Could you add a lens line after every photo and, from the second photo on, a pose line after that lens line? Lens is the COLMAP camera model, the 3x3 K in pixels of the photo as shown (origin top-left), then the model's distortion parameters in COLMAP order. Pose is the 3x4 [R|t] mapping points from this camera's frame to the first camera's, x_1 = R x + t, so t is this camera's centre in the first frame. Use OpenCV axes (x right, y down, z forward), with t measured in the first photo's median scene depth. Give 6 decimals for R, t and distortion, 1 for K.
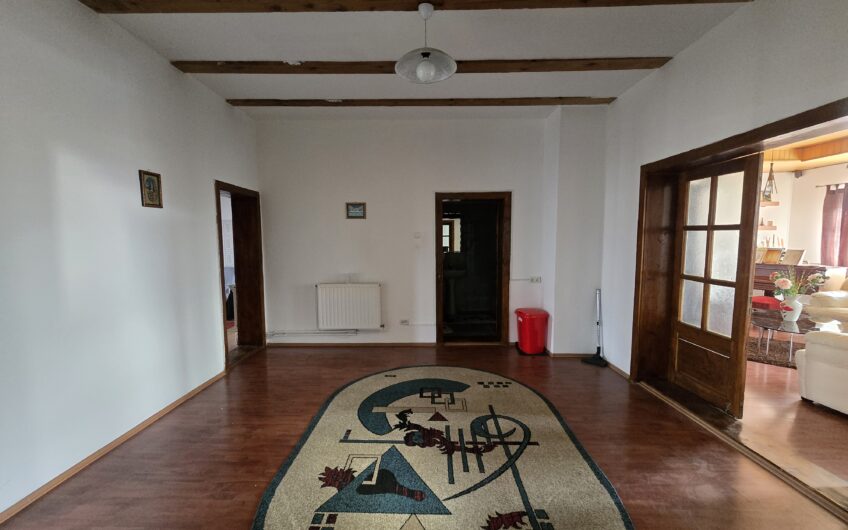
lens RADIAL K [[353.4, 0, 424.0], [0, 353.4, 265.0], [0, 0, 1]] dist [0.000942, 0.000111]
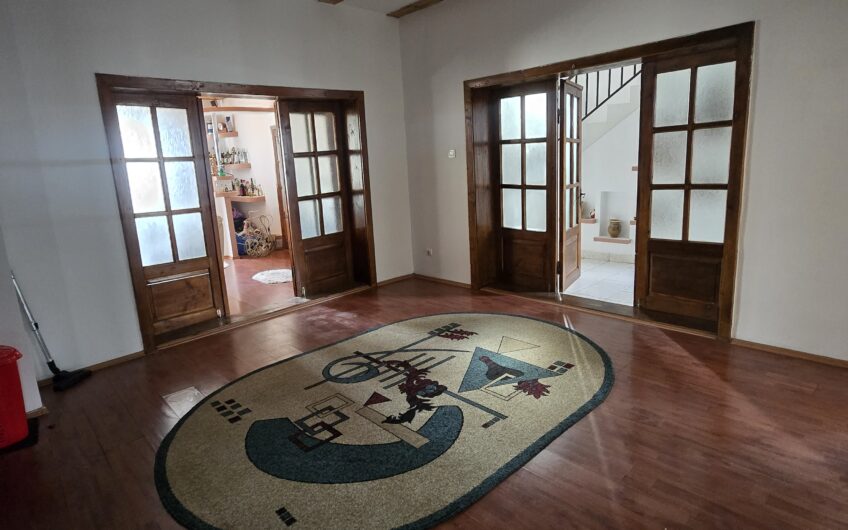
lens RADIAL K [[467.7, 0, 421.9], [0, 467.7, 248.1], [0, 0, 1]] dist [-0.001231, -0.000142]
pose [[-0.700814, -0.092988, 0.707257, -0.787448], [0.108743, 0.965954, 0.234752, -0.112487], [-0.705007, 0.241427, -0.666842, 1.705389]]
